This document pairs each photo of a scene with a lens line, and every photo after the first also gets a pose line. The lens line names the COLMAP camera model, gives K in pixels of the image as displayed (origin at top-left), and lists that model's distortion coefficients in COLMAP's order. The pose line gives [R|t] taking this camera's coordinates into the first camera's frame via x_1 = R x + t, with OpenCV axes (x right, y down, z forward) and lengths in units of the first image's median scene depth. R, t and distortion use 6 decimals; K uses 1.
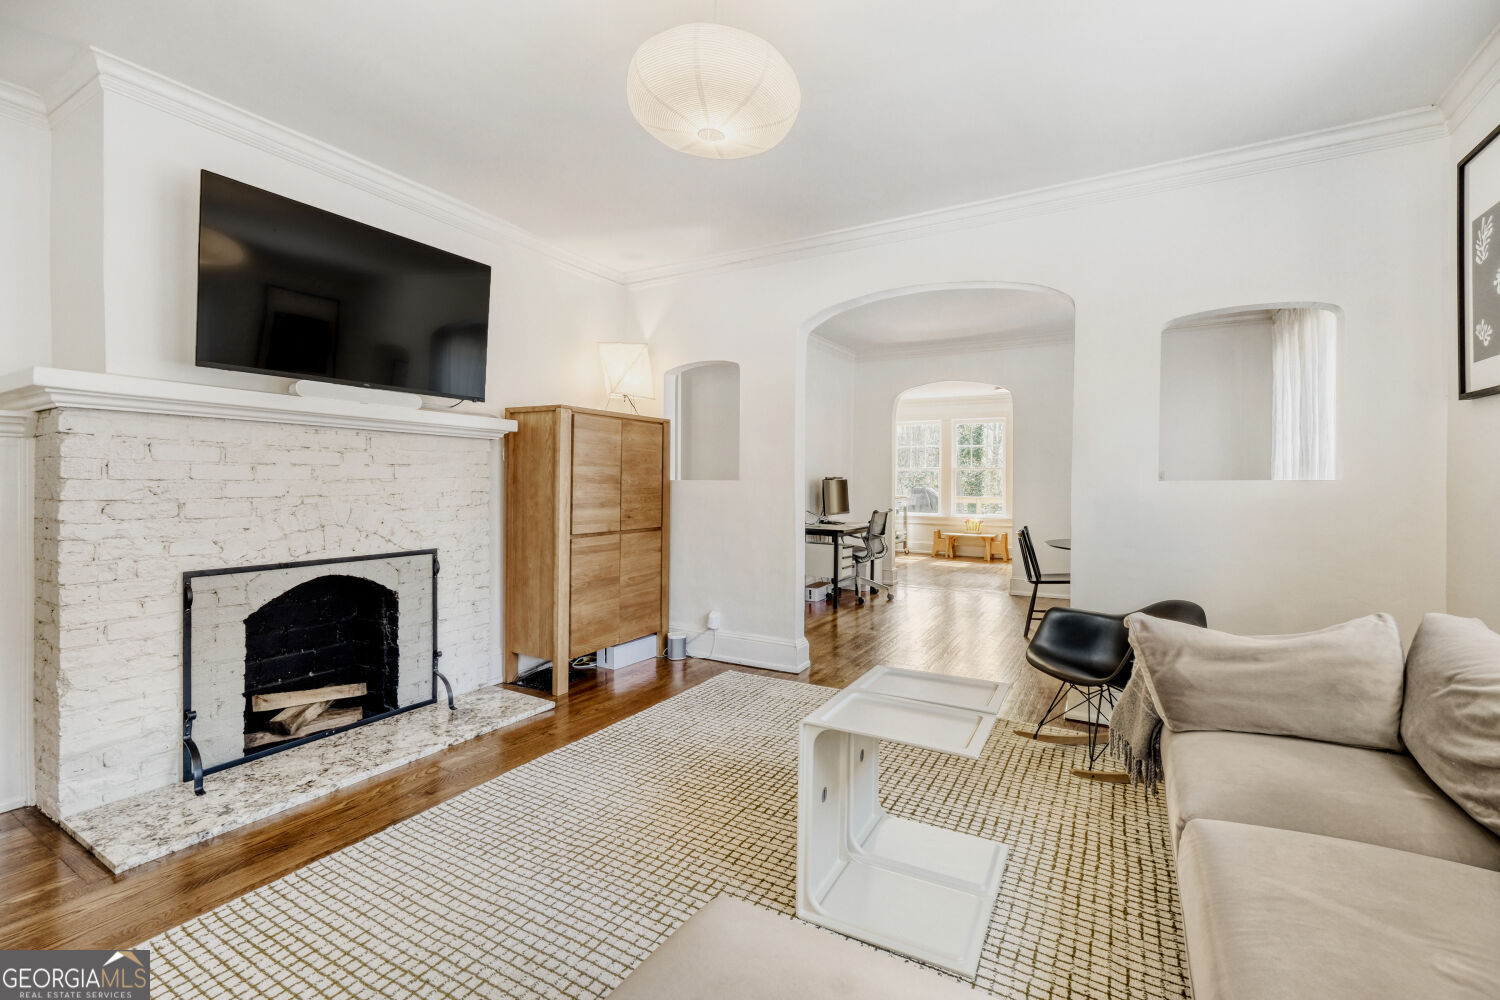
lens RADIAL K [[647.0, 0, 752.2], [0, 647.0, 491.7], [0, 0, 1]] dist [-0.000170, 0.000890]
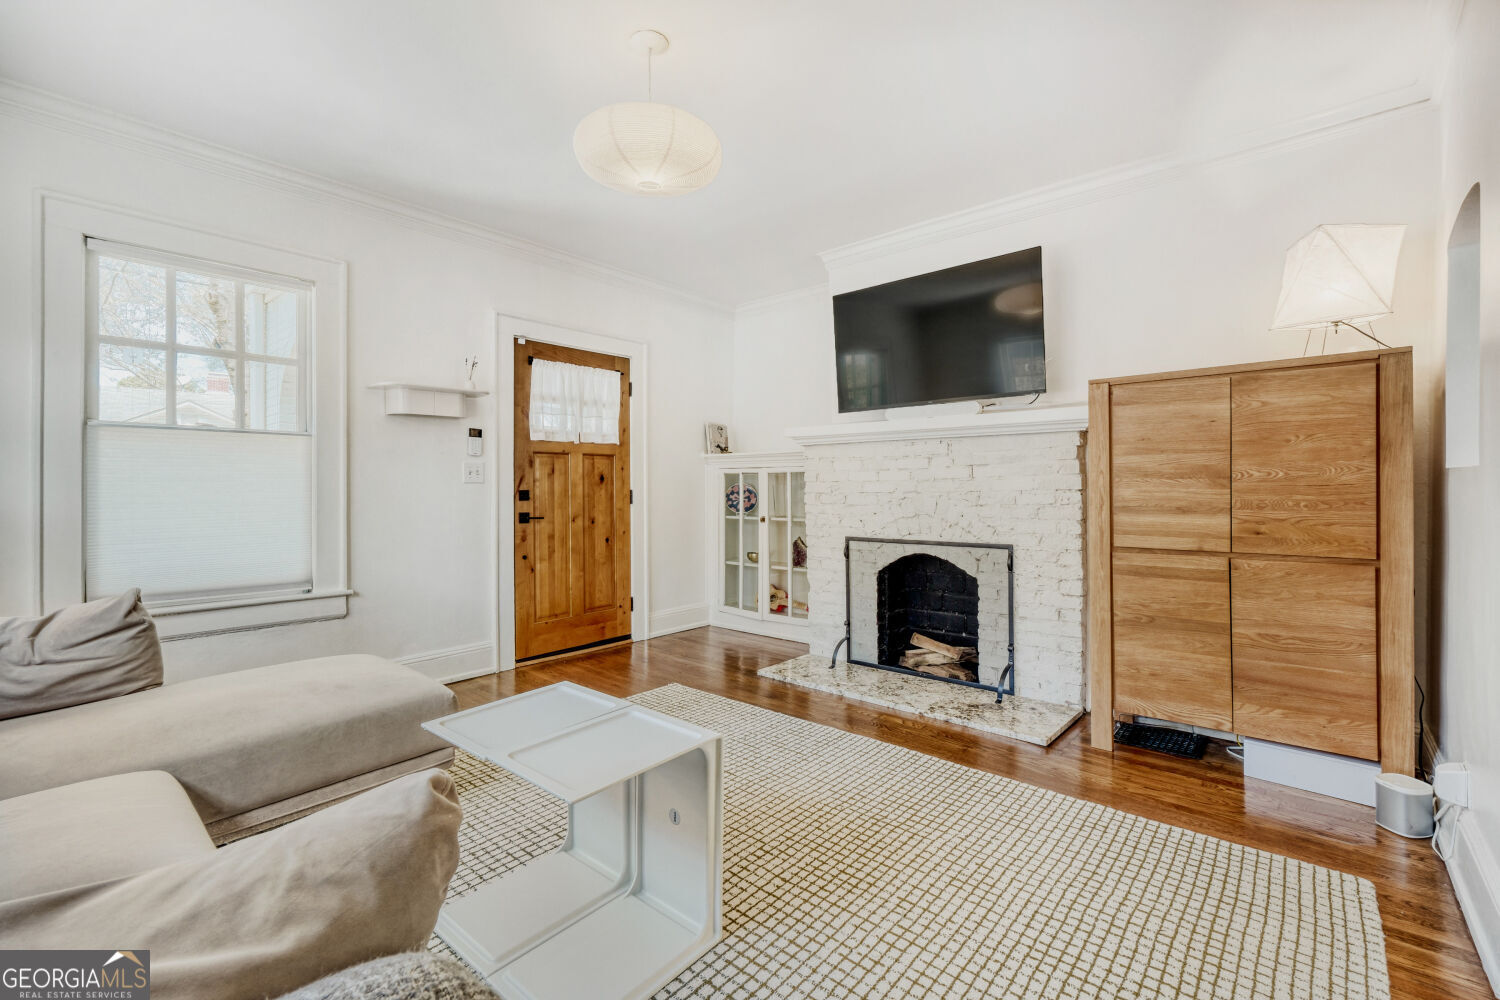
lens RADIAL K [[647.0, 0, 754.5], [0, 647.0, 490.6], [0, 0, 1]] dist [-0.000170, 0.000890]
pose [[-0.181043, 0.001591, -0.983474, 0.645579], [-0.007006, 0.999971, 0.002907, 0.001757], [0.983450, 0.007417, -0.181027, 0.853408]]
